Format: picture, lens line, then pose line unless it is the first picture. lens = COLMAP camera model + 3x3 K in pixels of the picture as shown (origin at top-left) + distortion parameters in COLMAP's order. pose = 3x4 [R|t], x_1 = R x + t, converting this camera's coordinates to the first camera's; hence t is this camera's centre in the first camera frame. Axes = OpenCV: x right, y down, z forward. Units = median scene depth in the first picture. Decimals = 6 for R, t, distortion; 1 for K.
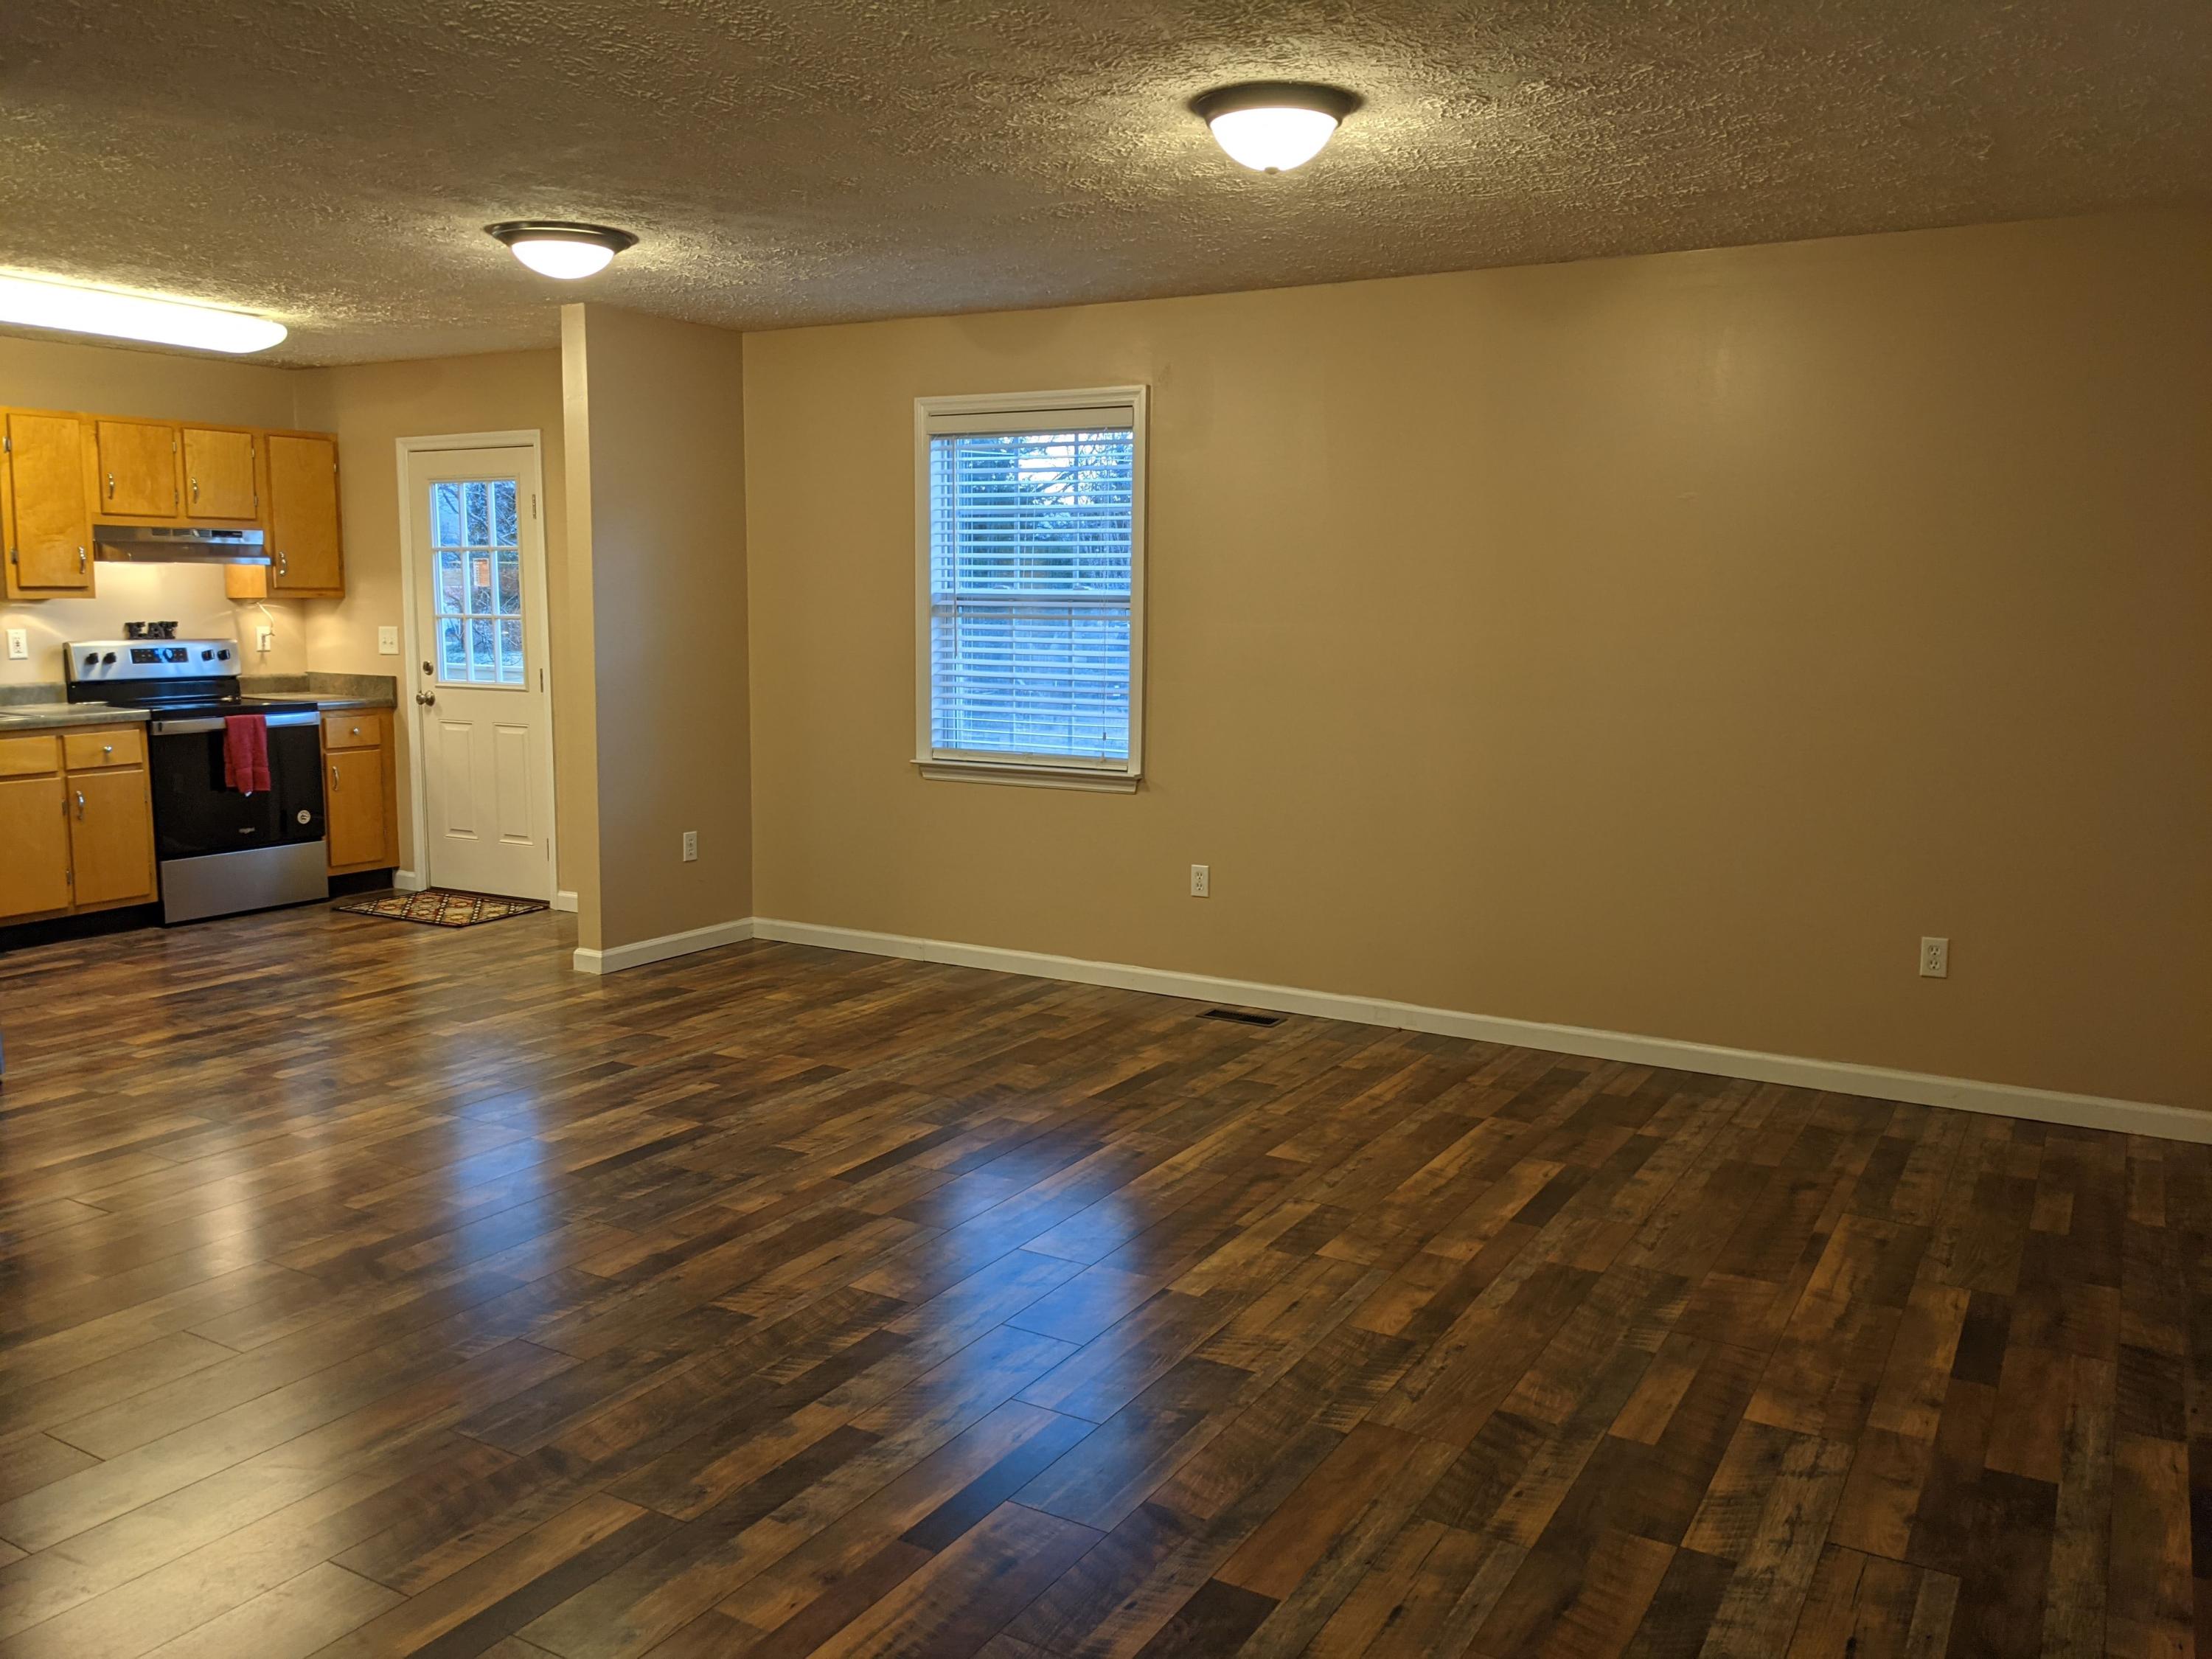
lens RADIAL K [[1741.1, 0, 1132.6], [0, 1741.1, 819.2], [0, 0, 1]] dist [0.058362, -0.093001]
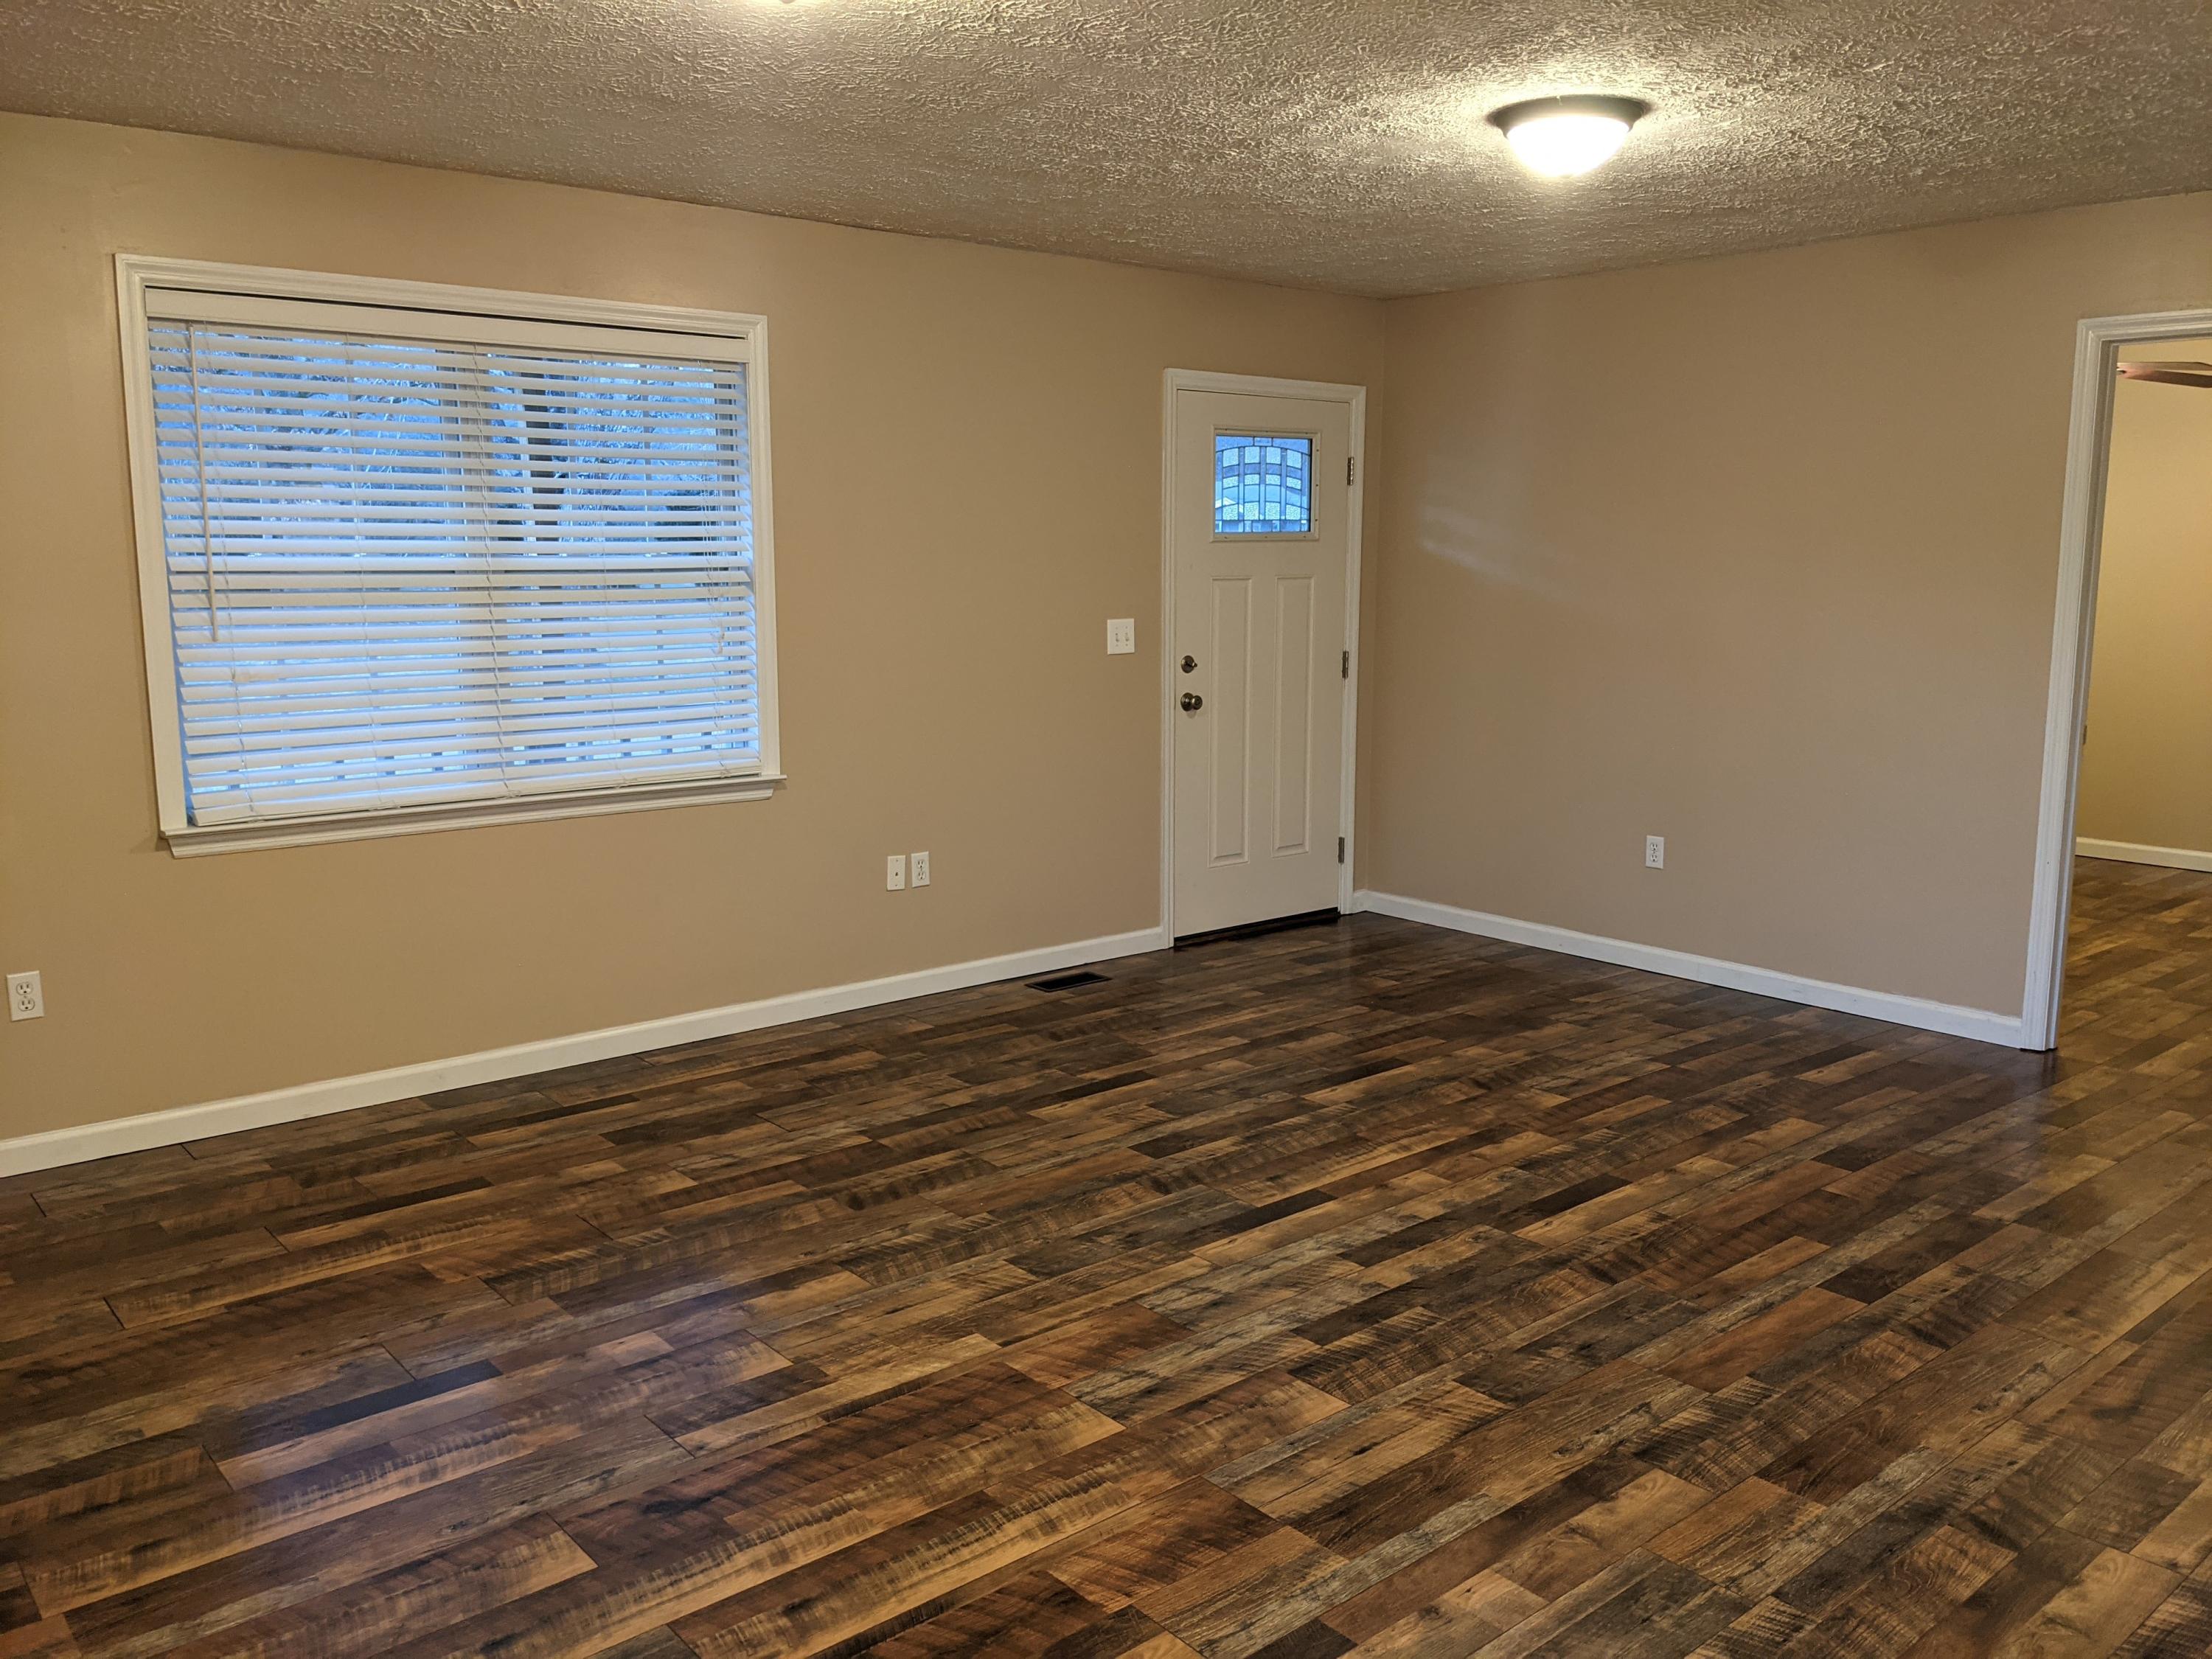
lens RADIAL K [[1741.1, 0, 1110.6], [0, 1741.1, 826.6], [0, 0, 1]] dist [0.058362, -0.093001]
pose [[-0.941197, -0.063932, 0.331754, -0.239161], [0.032928, 0.959901, 0.278399, -0.180224], [-0.336250, 0.272953, -0.901351, 1.303405]]
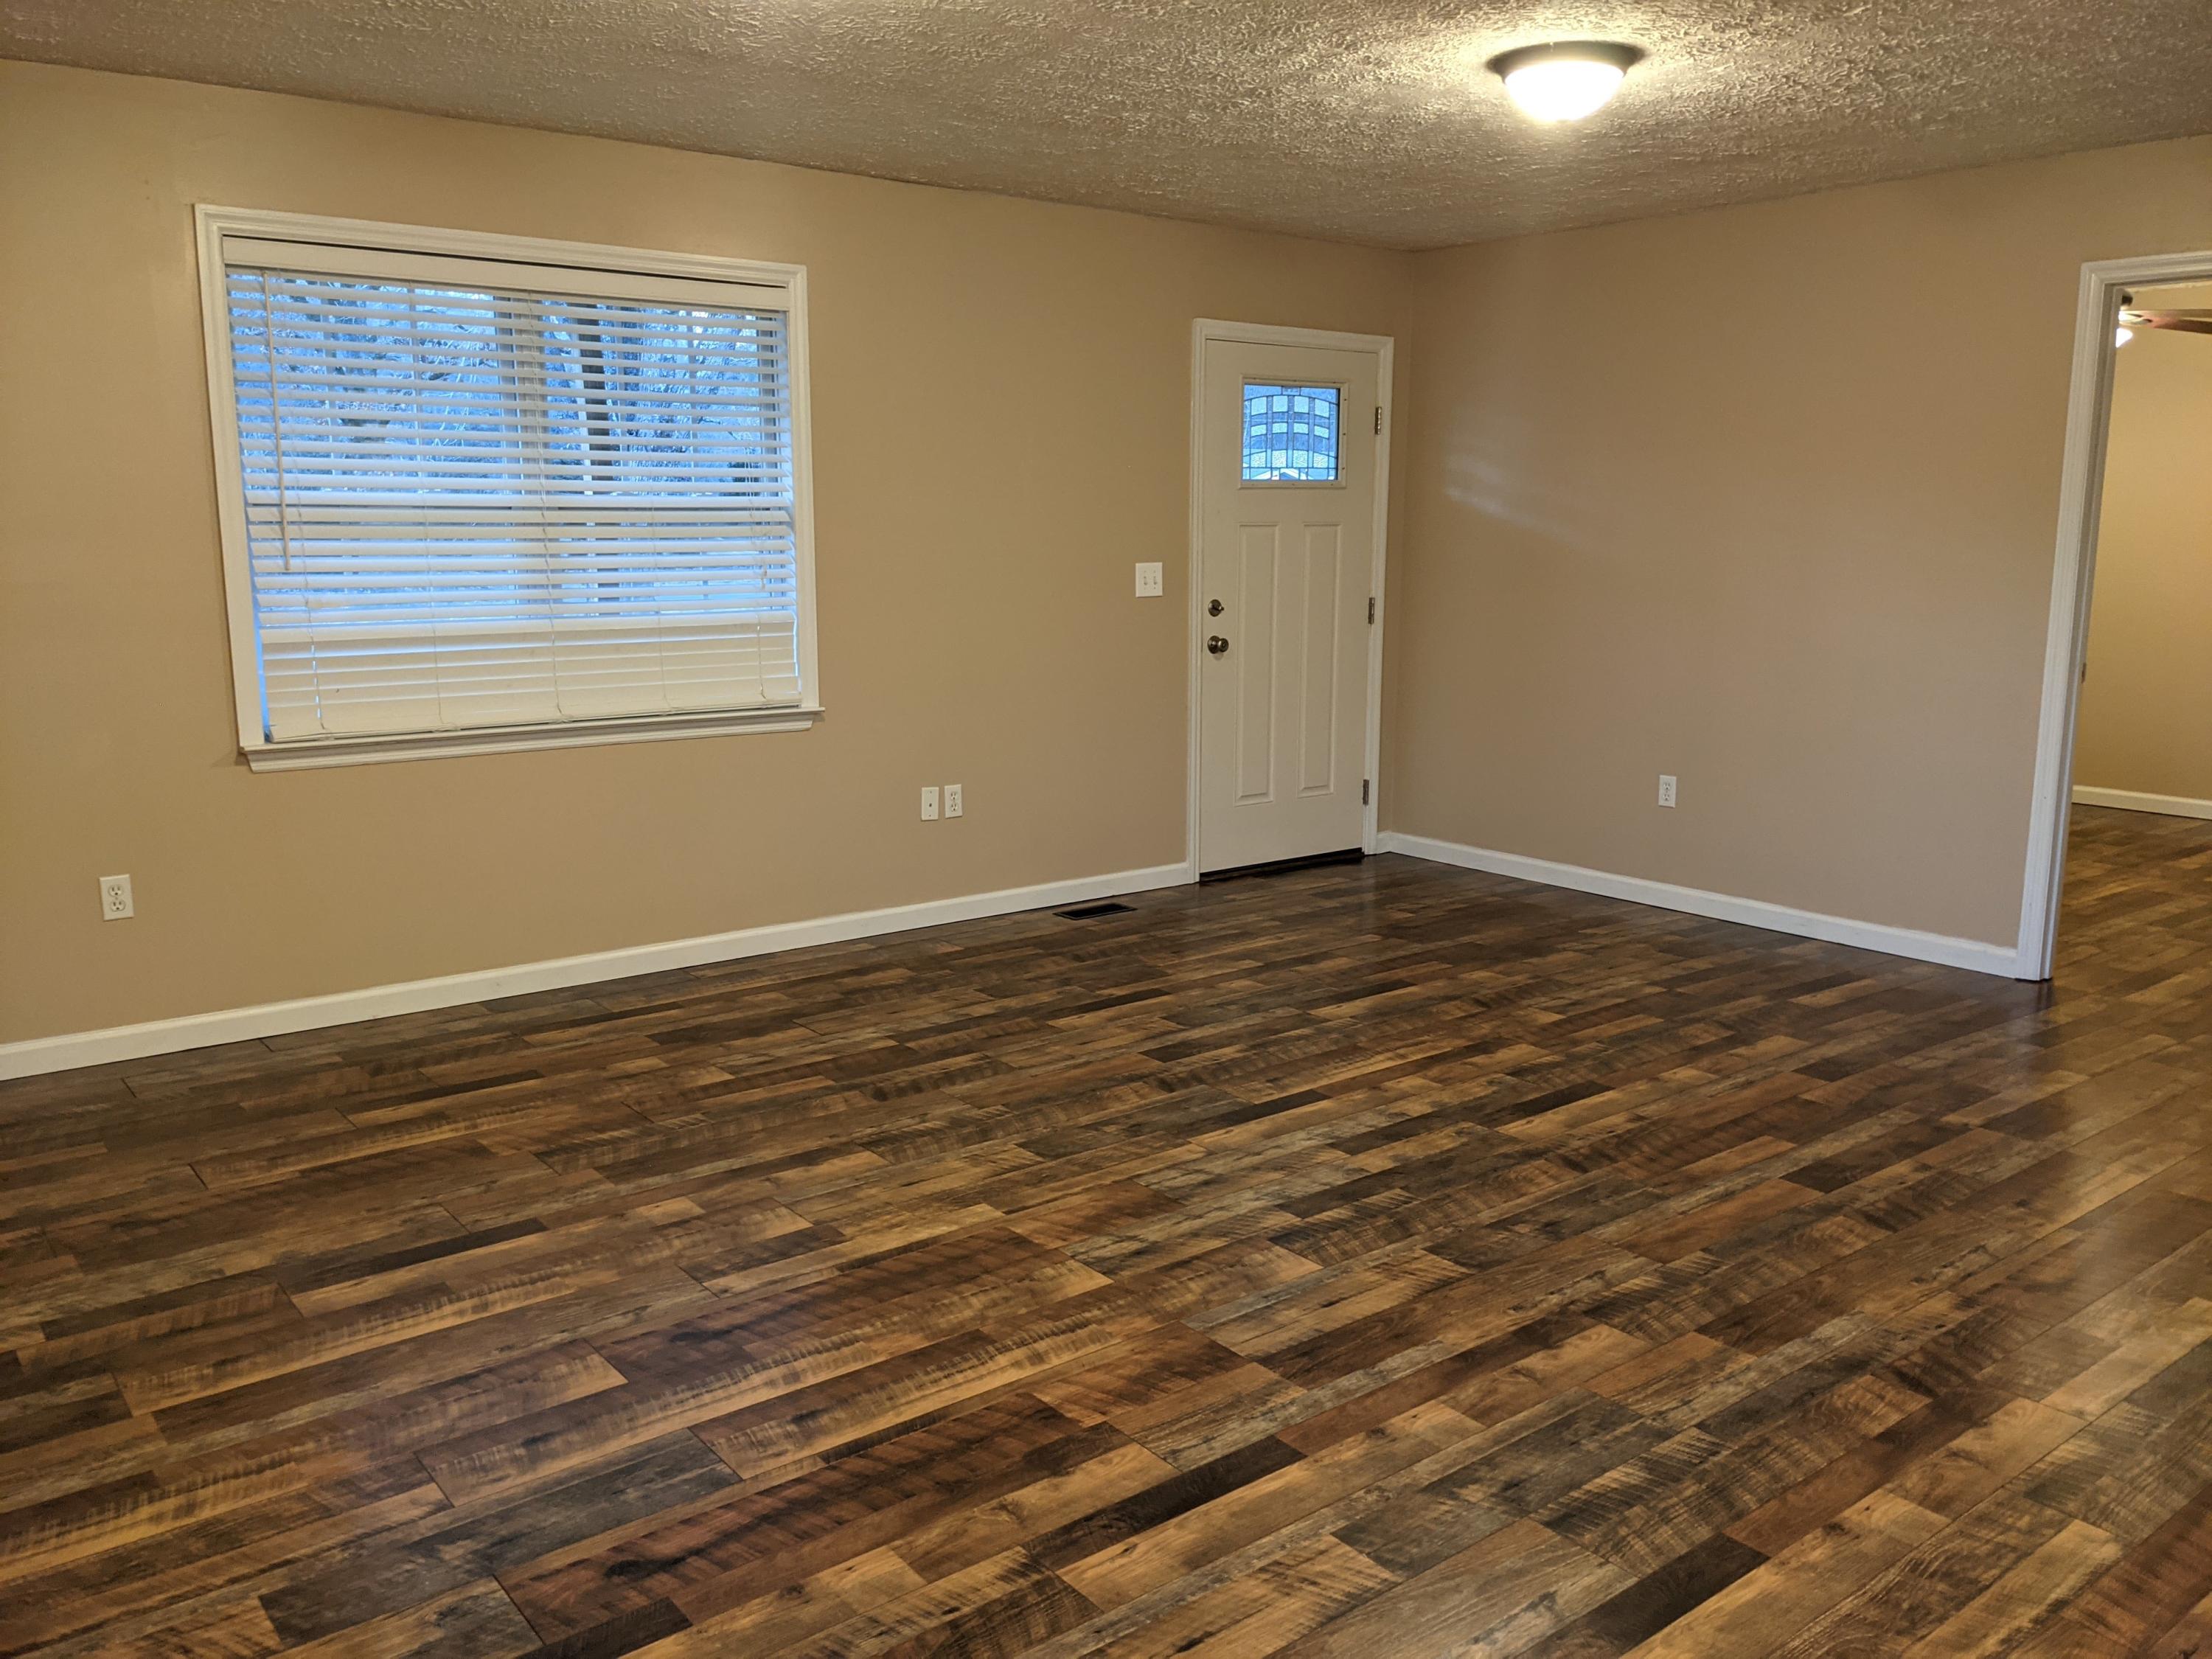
lens RADIAL K [[1741.1, 0, 1105.9], [0, 1741.1, 834.2], [0, 0, 1]] dist [0.058362, -0.093001]
pose [[-0.927655, -0.078250, 0.365147, -0.281428], [0.036532, 0.954094, 0.297269, -0.167581], [-0.371646, 0.289103, -0.882212, 1.345524]]
